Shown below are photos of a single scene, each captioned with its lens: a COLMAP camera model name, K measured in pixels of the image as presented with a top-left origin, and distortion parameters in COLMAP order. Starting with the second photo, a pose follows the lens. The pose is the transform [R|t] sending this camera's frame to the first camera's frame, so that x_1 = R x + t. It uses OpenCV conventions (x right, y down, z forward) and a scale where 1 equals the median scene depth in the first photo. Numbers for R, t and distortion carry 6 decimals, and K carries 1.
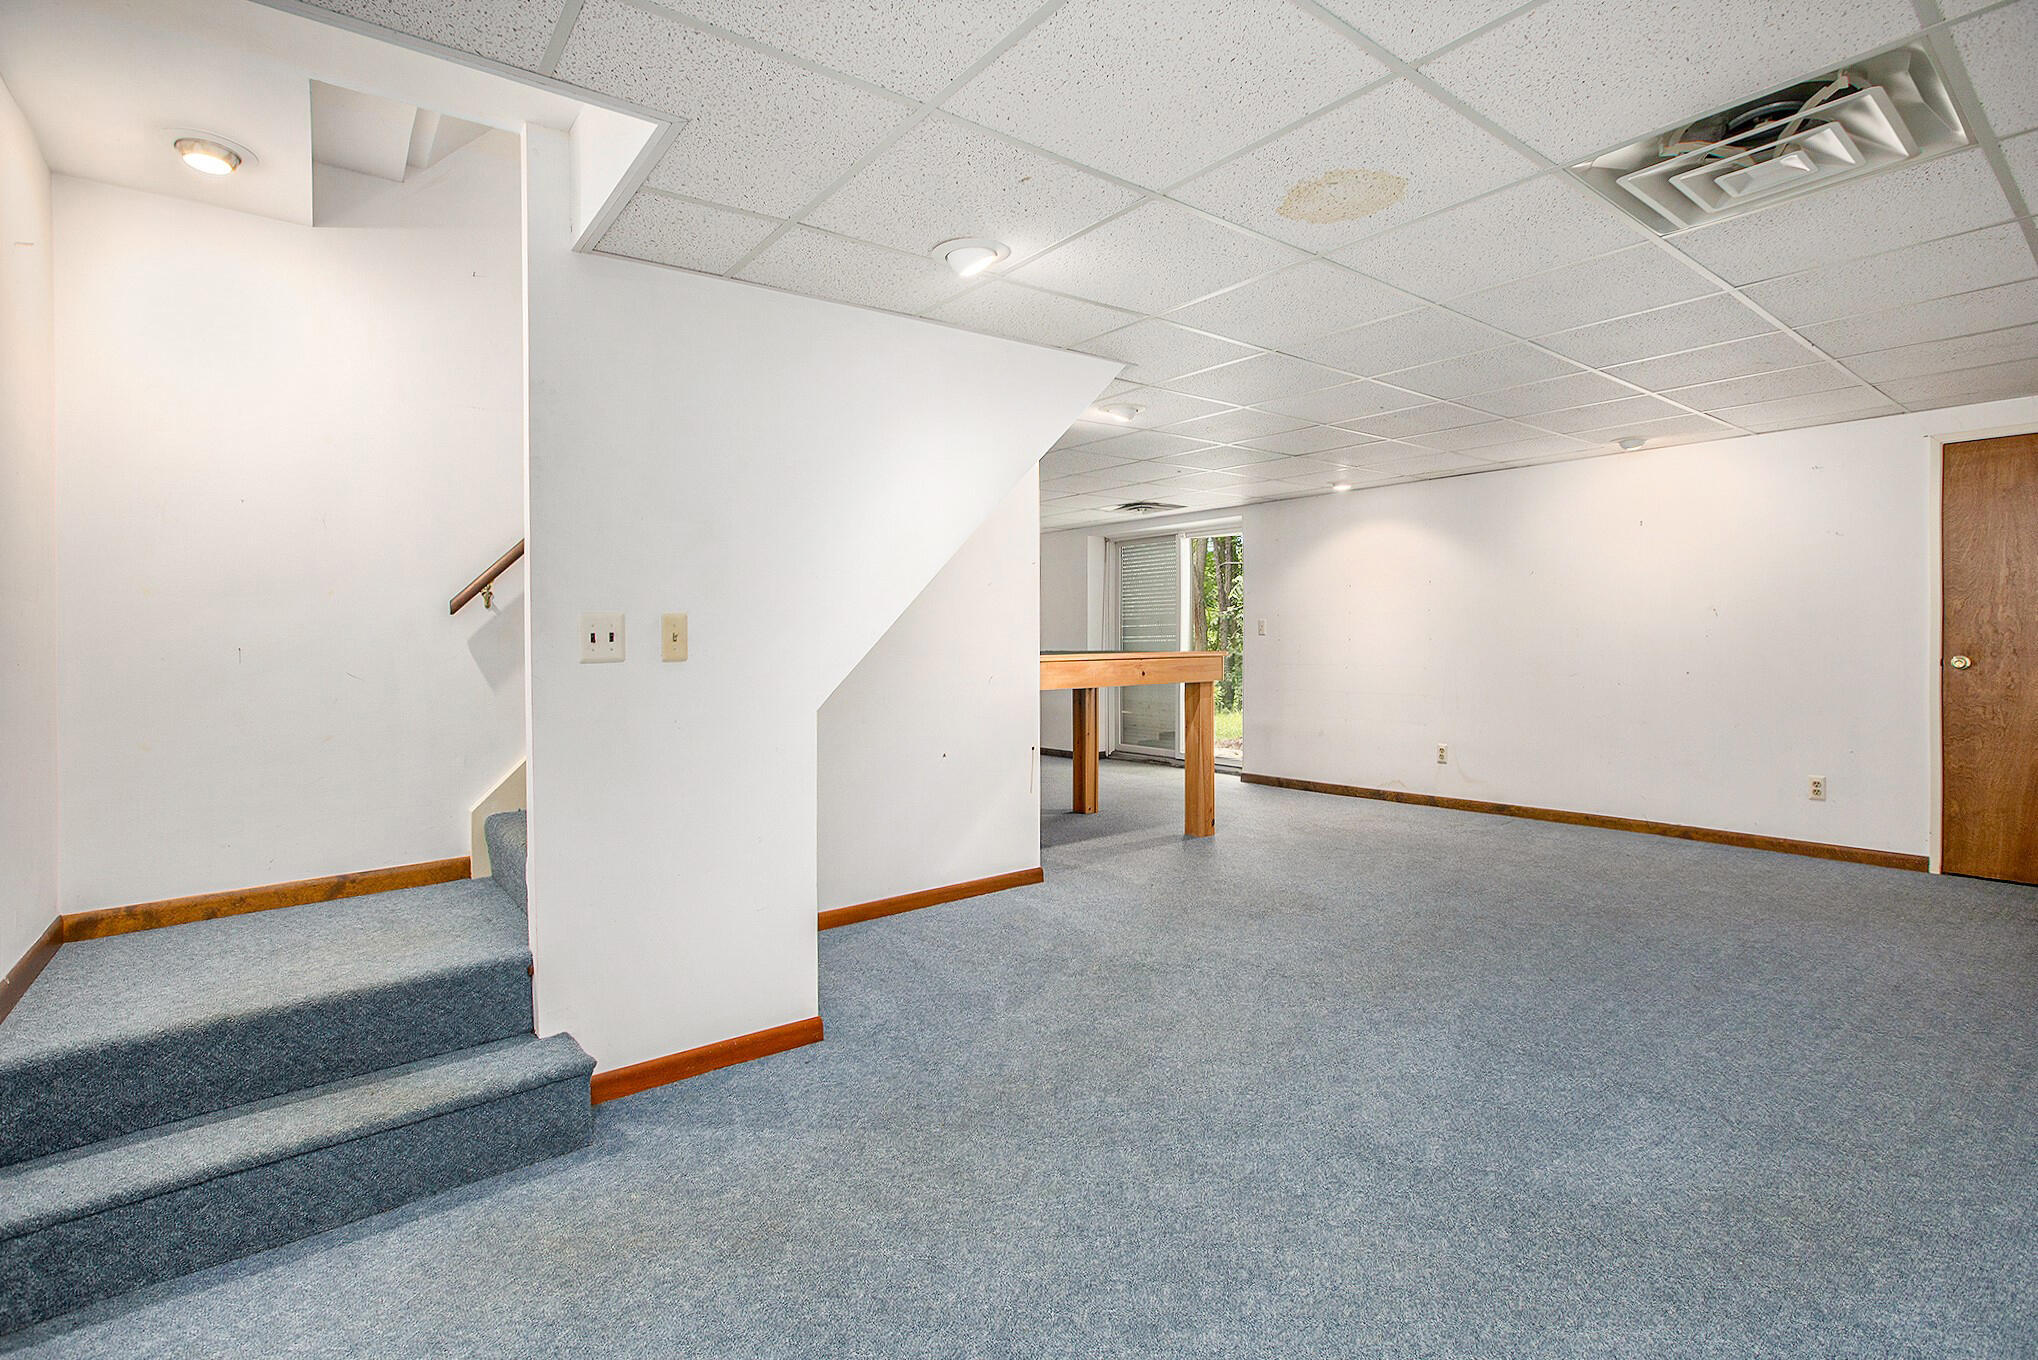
lens RADIAL K [[938.2, 0, 1015.2], [0, 938.2, 651.2], [0, 0, 1]] dist [-0.046337, 0.032314]
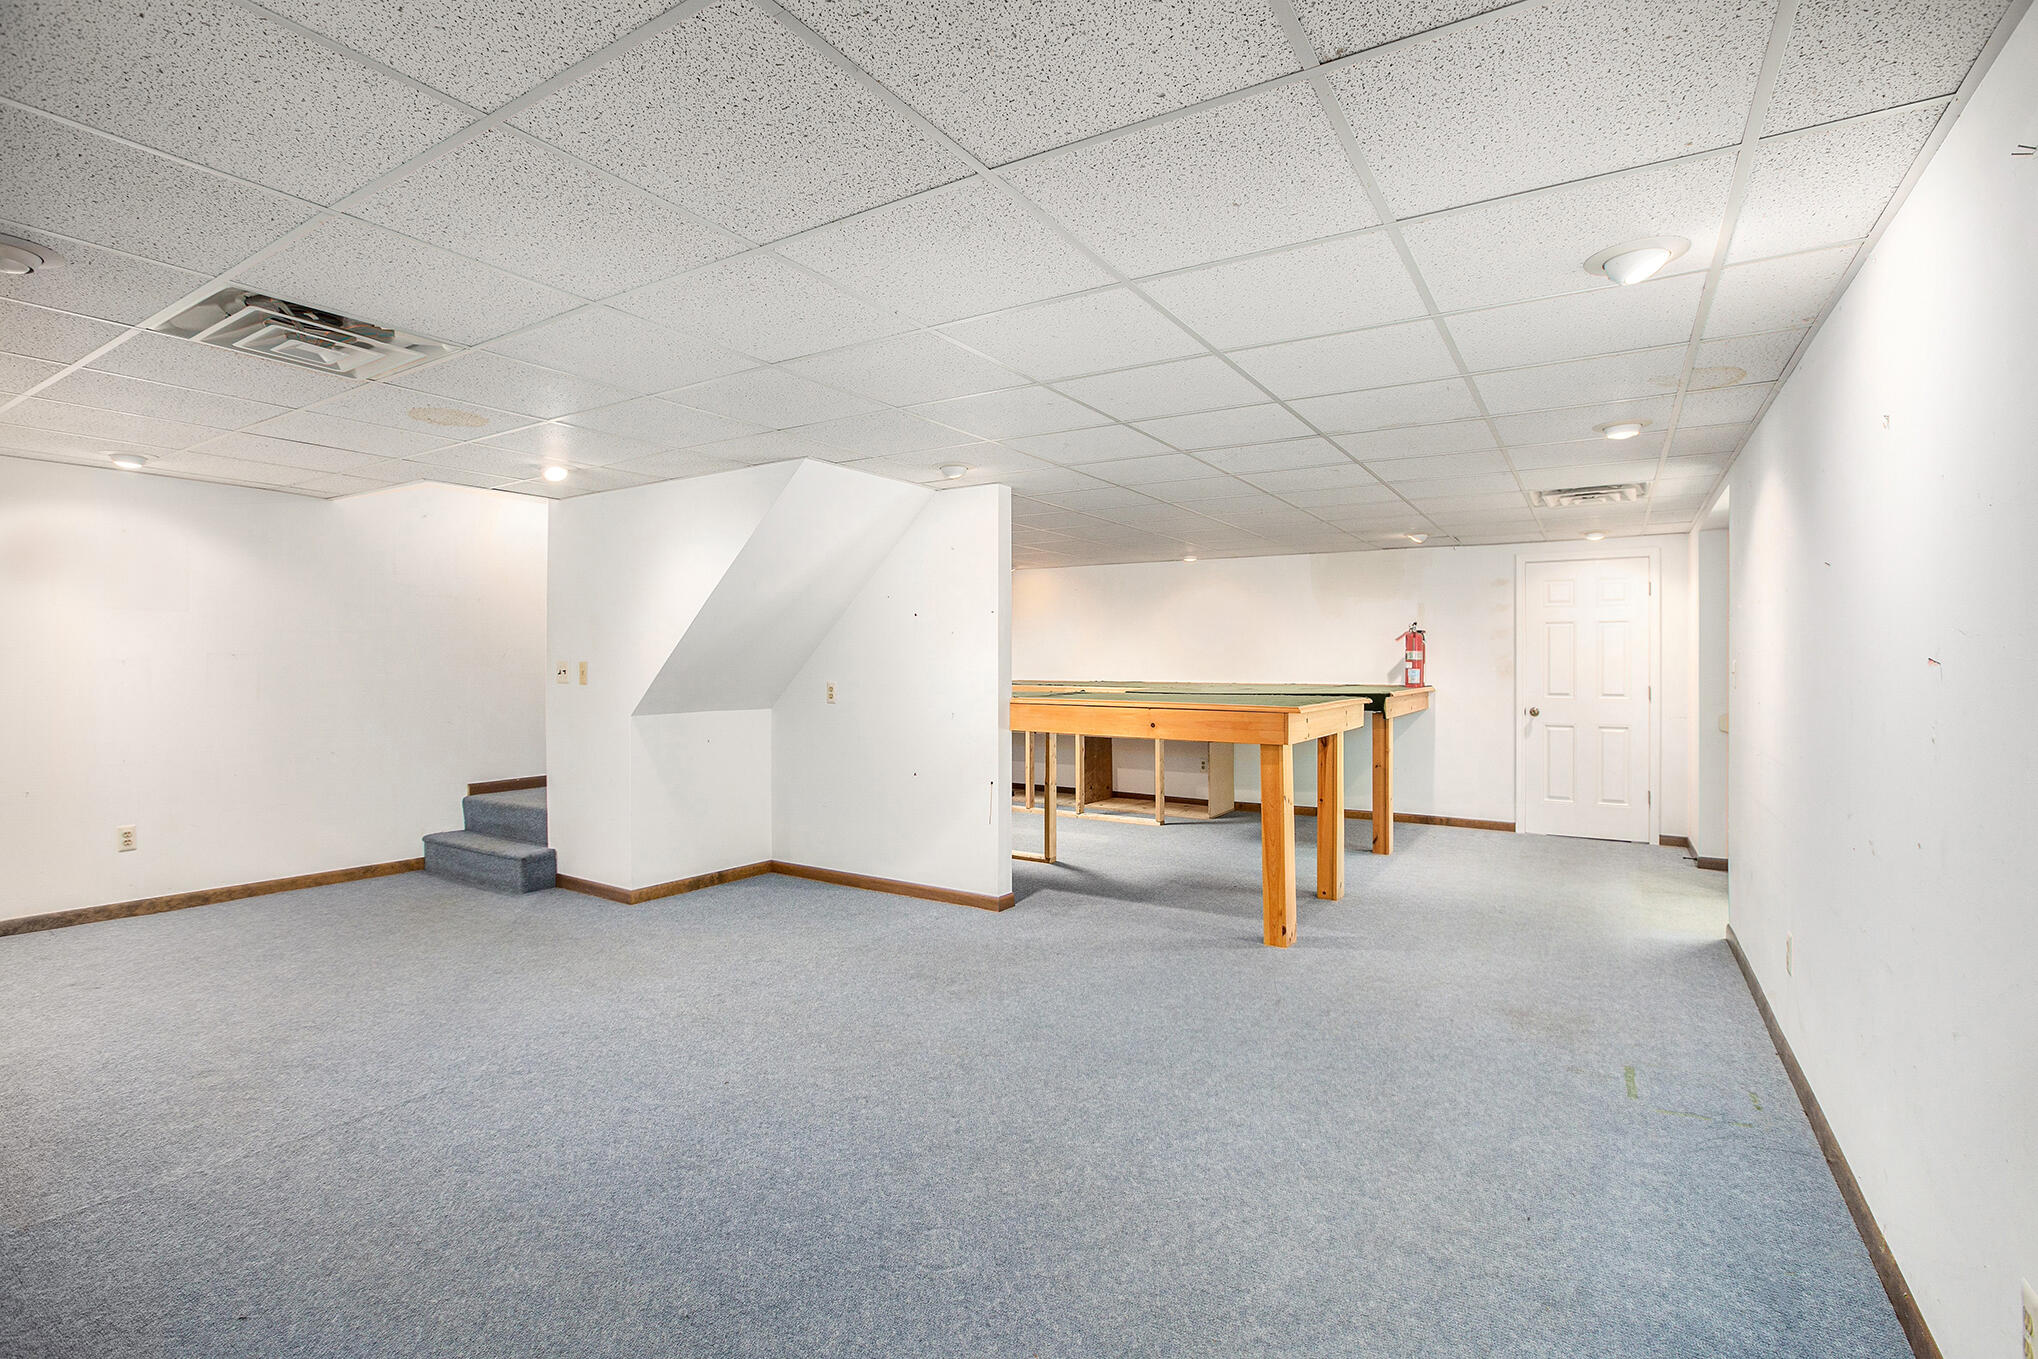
lens RADIAL K [[938.2, 0, 1015.2], [0, 938.2, 650.7], [0, 0, 1]] dist [-0.046337, 0.032314]
pose [[0.346028, -0.002329, -0.938221, 1.890588], [-0.025777, 0.999596, -0.011988, -0.065026], [0.937870, 0.028333, 0.345828, 1.182456]]
